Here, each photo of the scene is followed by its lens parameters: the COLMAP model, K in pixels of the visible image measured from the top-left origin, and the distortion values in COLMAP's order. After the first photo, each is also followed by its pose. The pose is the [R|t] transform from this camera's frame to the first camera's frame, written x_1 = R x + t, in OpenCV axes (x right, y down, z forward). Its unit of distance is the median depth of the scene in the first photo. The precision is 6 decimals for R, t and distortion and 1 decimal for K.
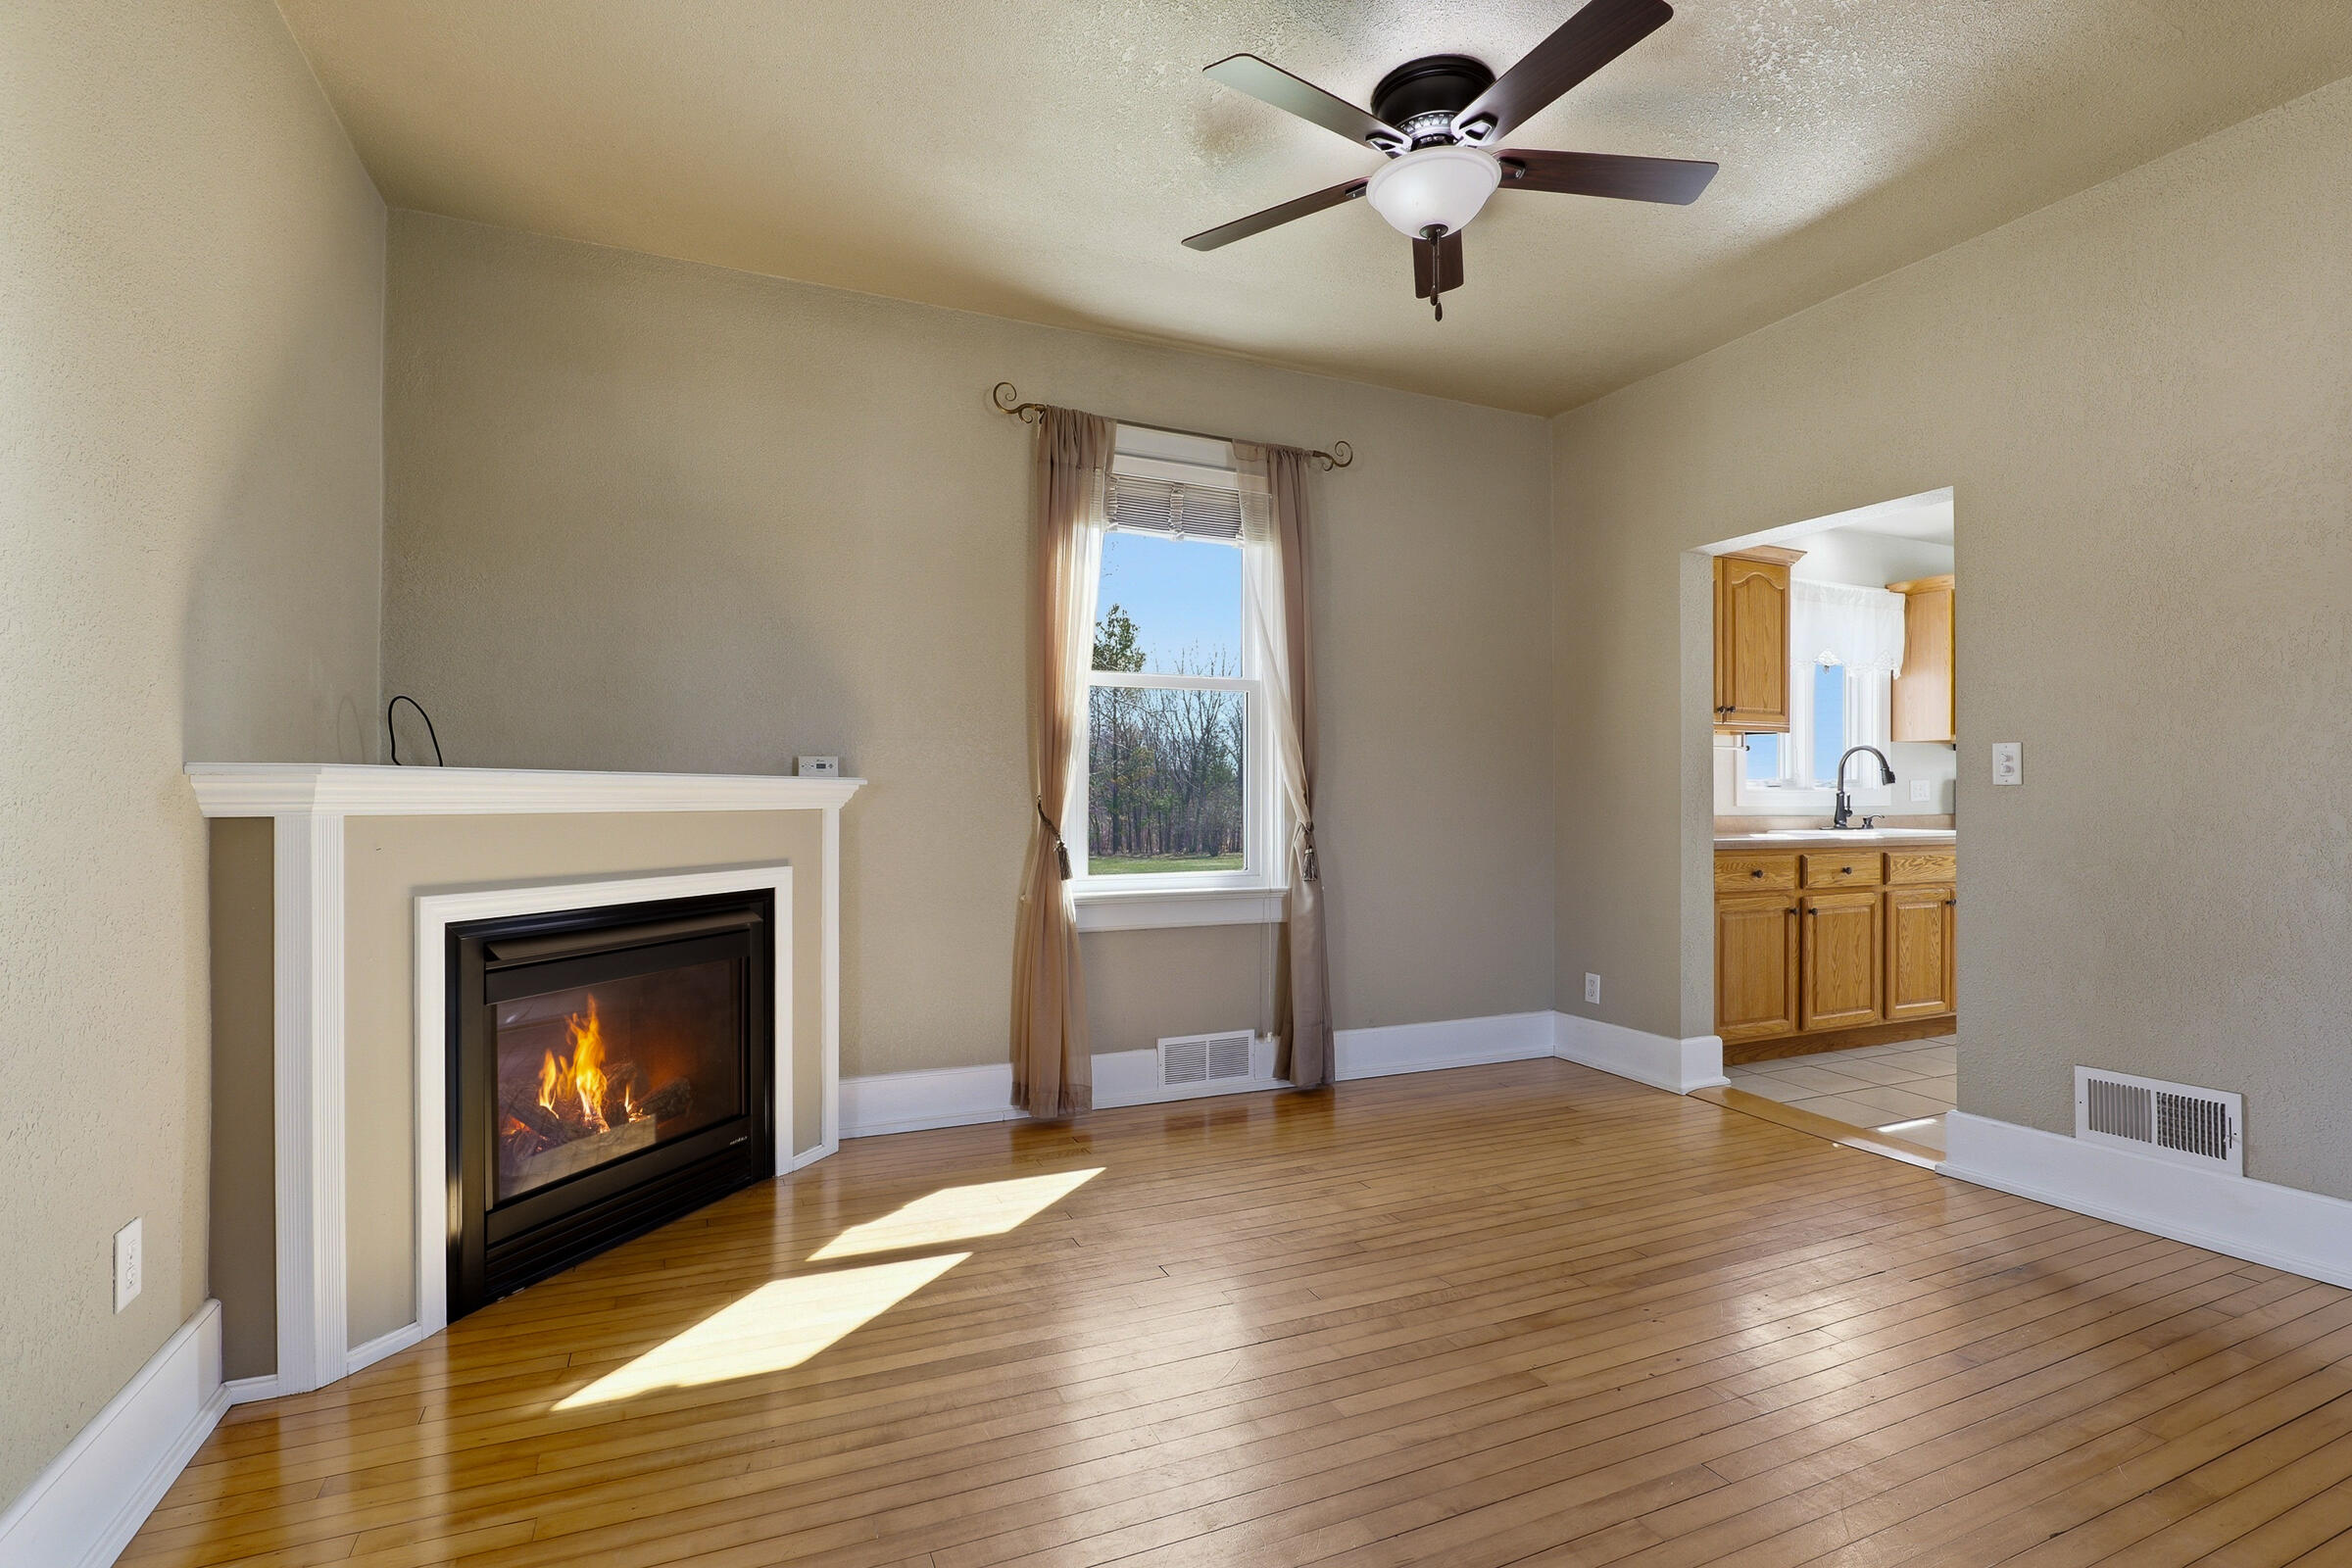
lens RADIAL K [[1098.6, 0, 1176.0], [0, 1098.6, 784.0], [0, 0, 1]] dist [-0.006909, -0.000740]
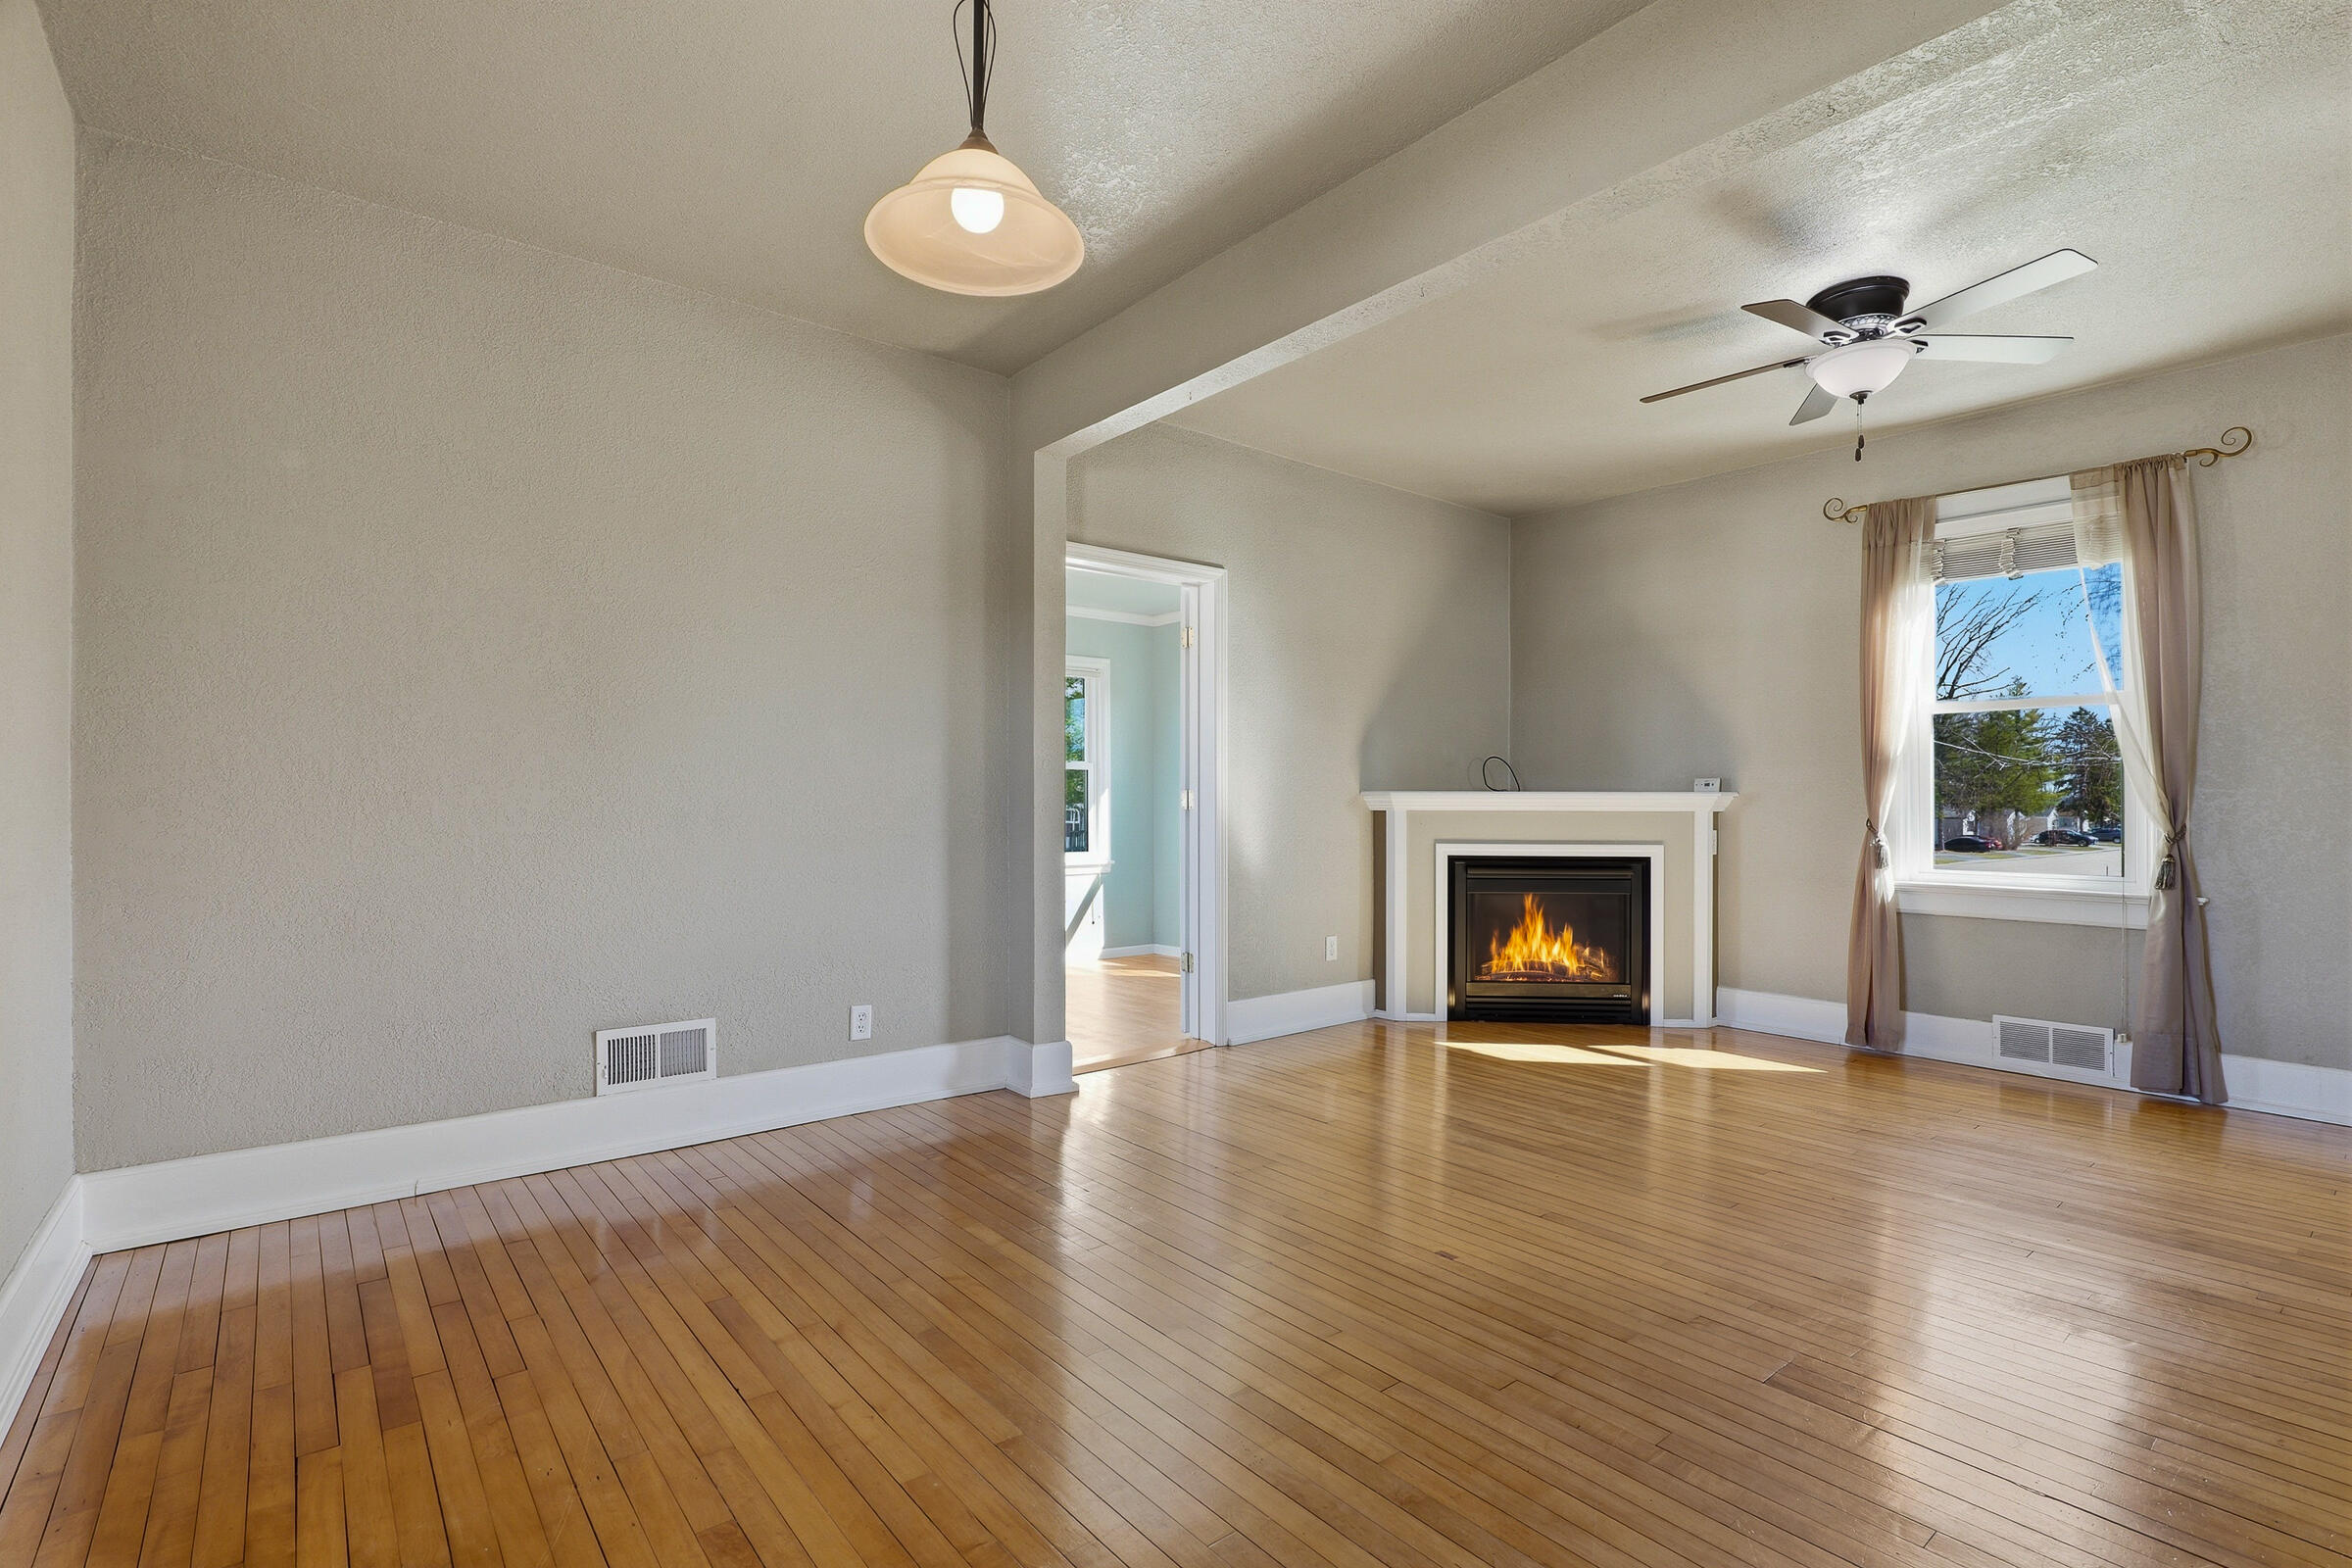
lens RADIAL K [[1117.7, 0, 1177.6], [0, 1117.7, 814.2], [0, 0, 1]] dist [-0.004409, -0.000513]
pose [[0.277891, 0.009104, -0.960569, 0.926505], [0.006639, 0.999913, 0.011397, 0.002216], [0.960590, -0.009545, 0.277807, -0.158002]]
